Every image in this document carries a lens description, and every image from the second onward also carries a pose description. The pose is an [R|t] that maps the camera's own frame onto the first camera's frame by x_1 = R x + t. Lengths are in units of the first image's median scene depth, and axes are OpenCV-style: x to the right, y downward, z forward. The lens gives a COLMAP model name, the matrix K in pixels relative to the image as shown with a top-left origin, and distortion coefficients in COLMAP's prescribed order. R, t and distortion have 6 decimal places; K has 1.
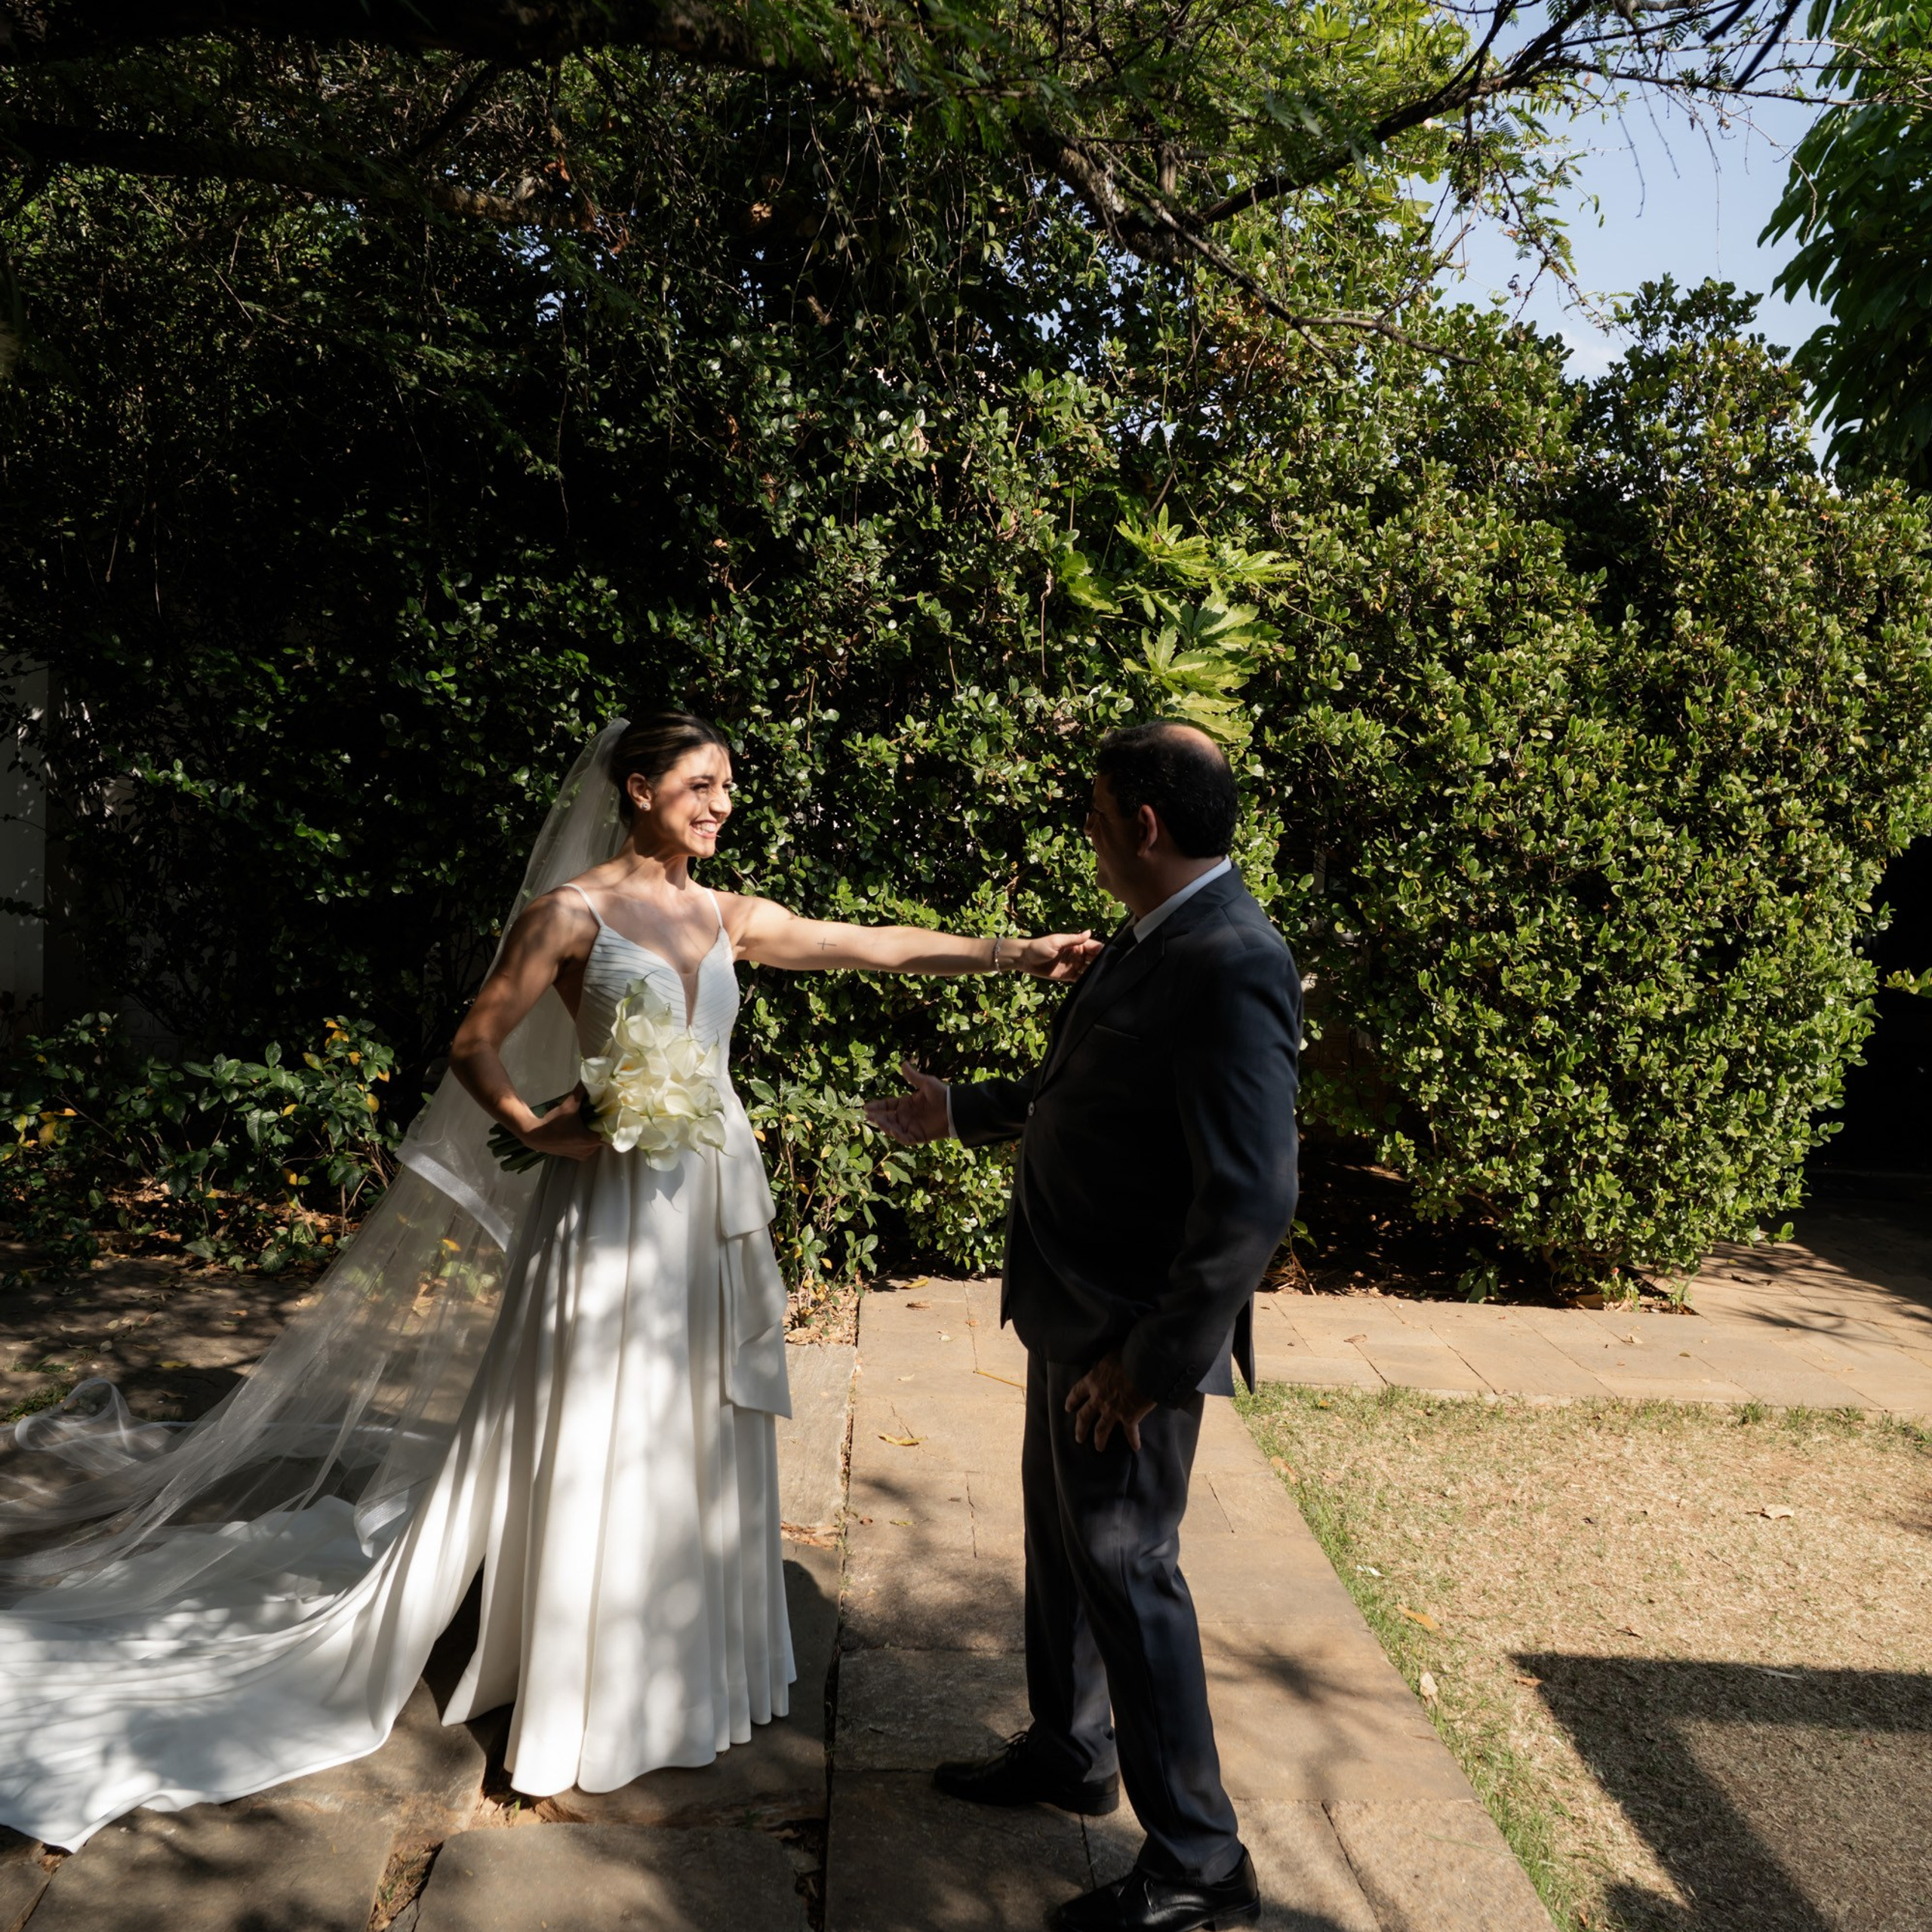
lens RADIAL K [[1591.5, 0, 968.1], [0, 1591.5, 972.8], [0, 0, 1]] dist [-0.072650, 0.046914]
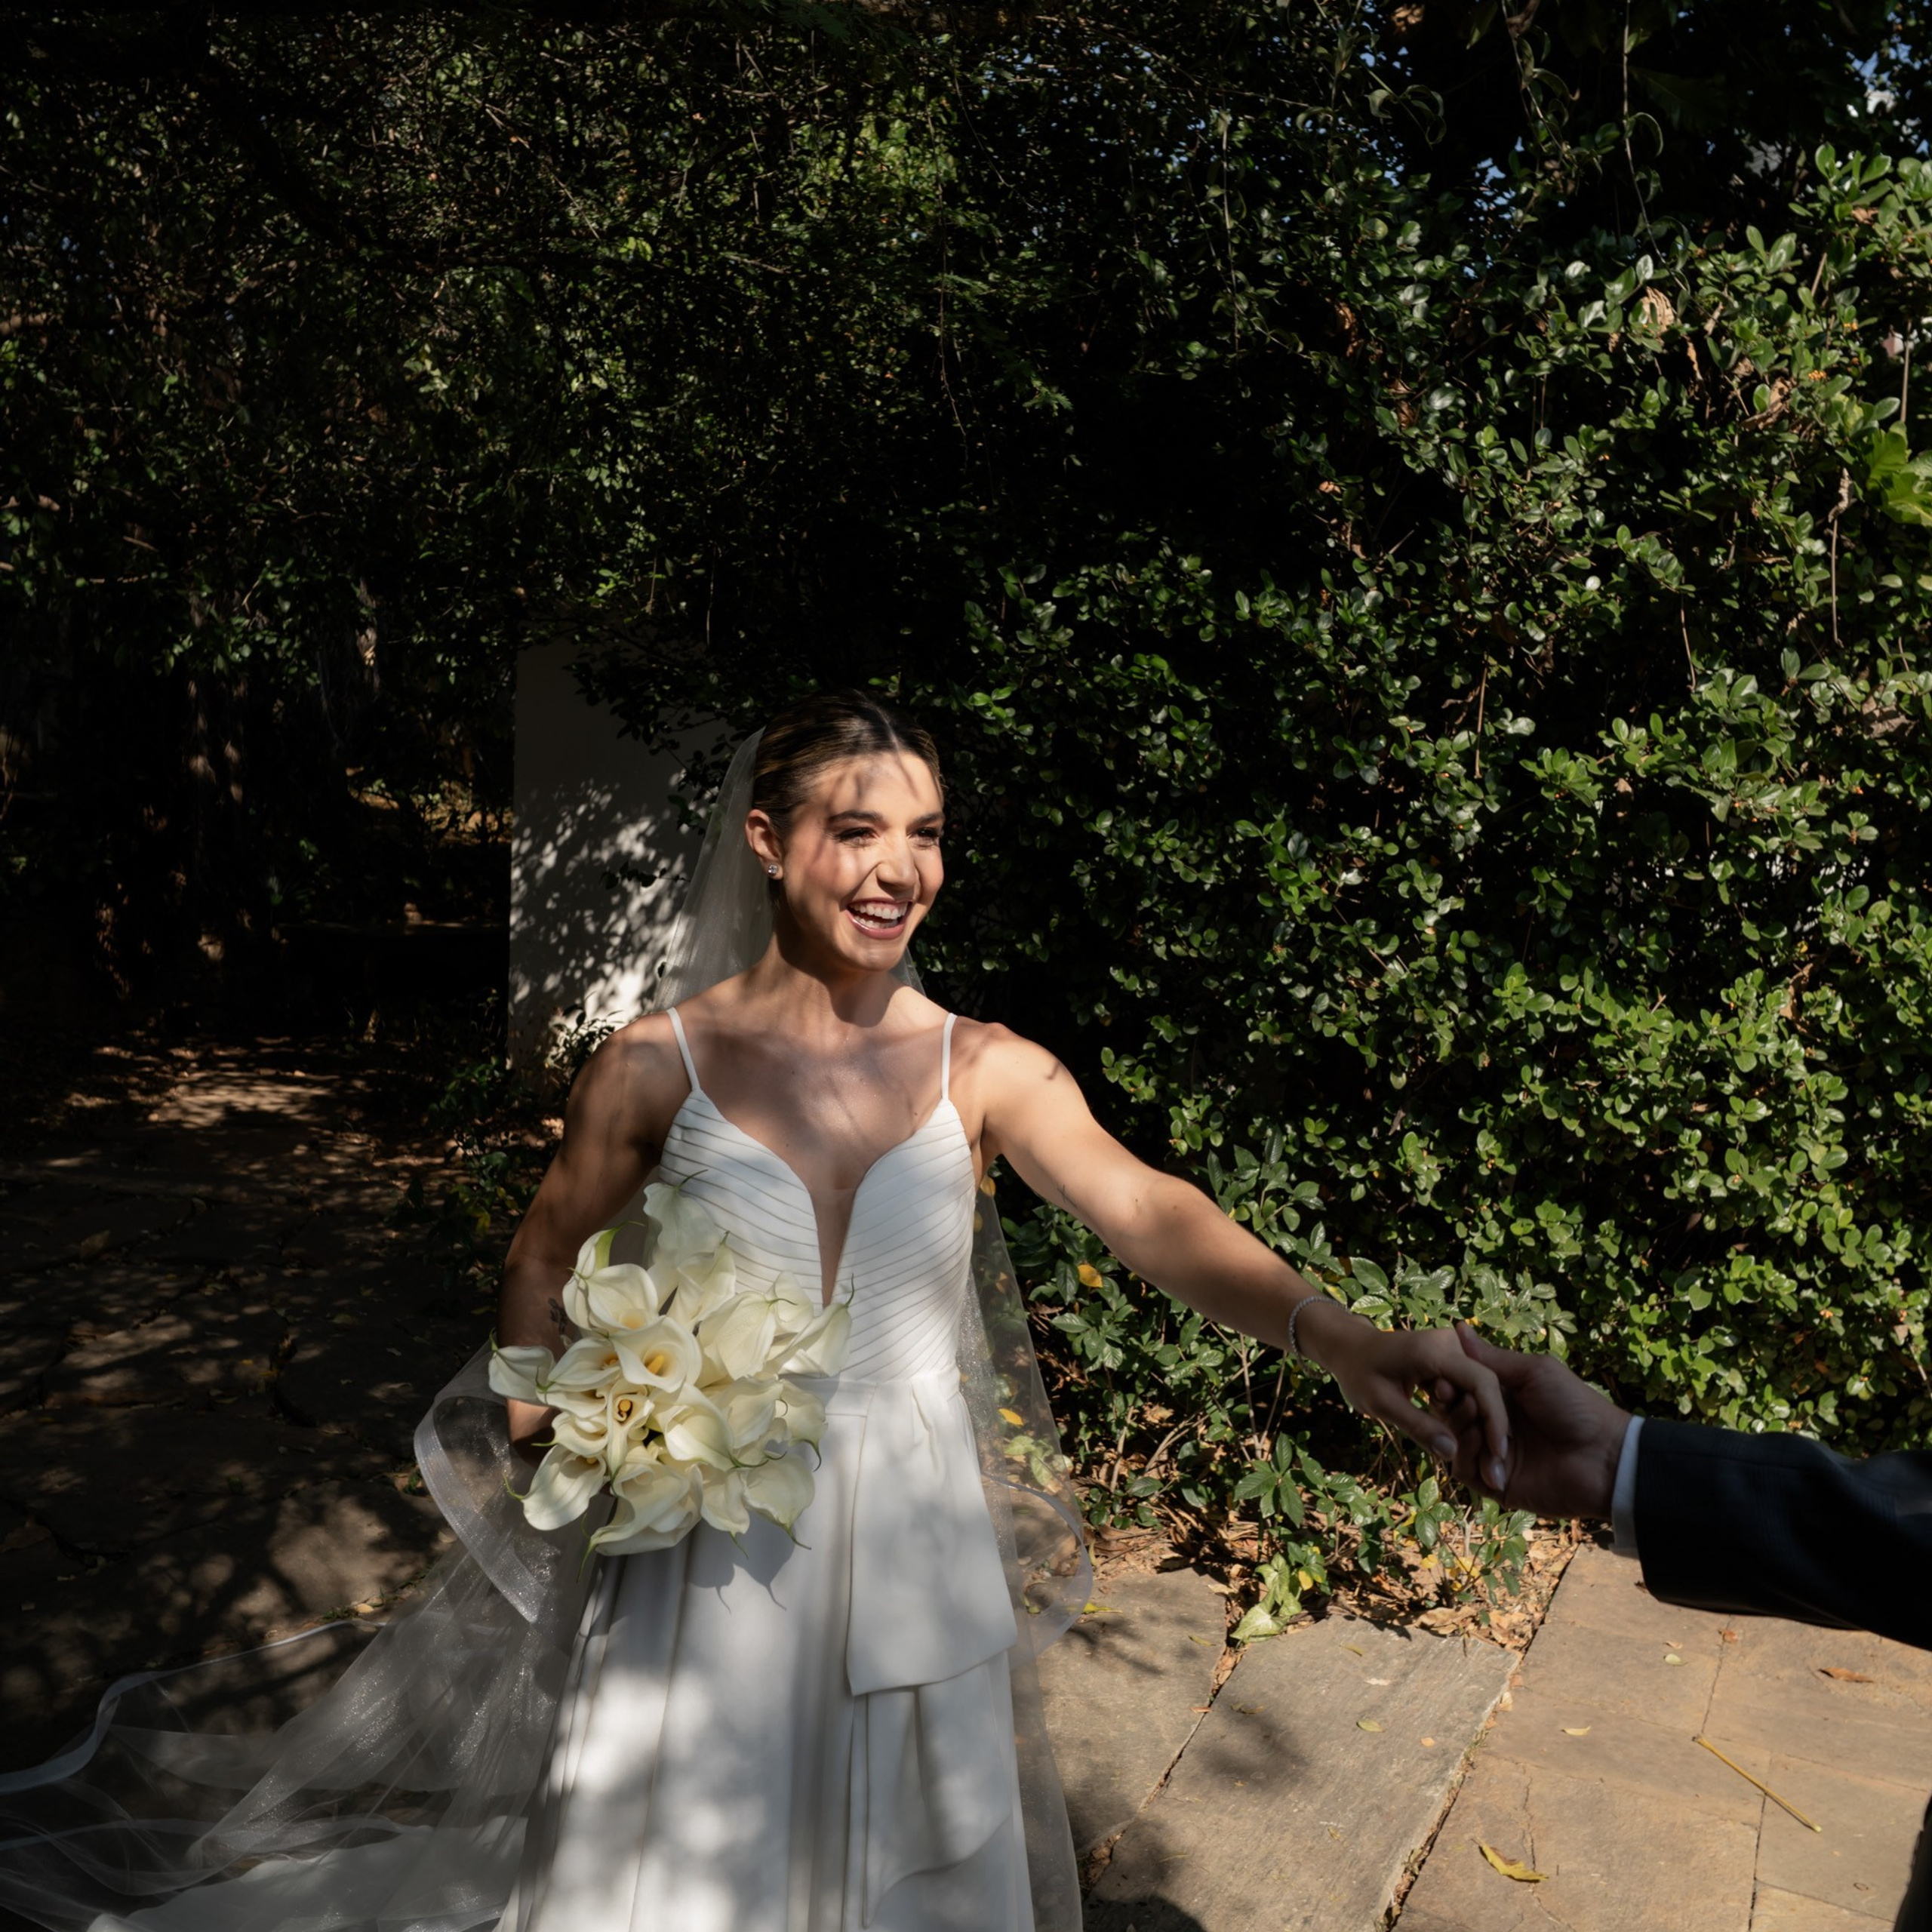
lens RADIAL K [[1646.2, 0, 1040.3], [0, 1646.2, 980.6], [0, 0, 1]] dist [-0.074029, 0.054831]
pose [[0.868046, 0.021958, -0.495999, 0.087905], [-0.036169, 0.999164, -0.019066, -0.030934], [0.495165, 0.034490, 0.868114, 0.285756]]
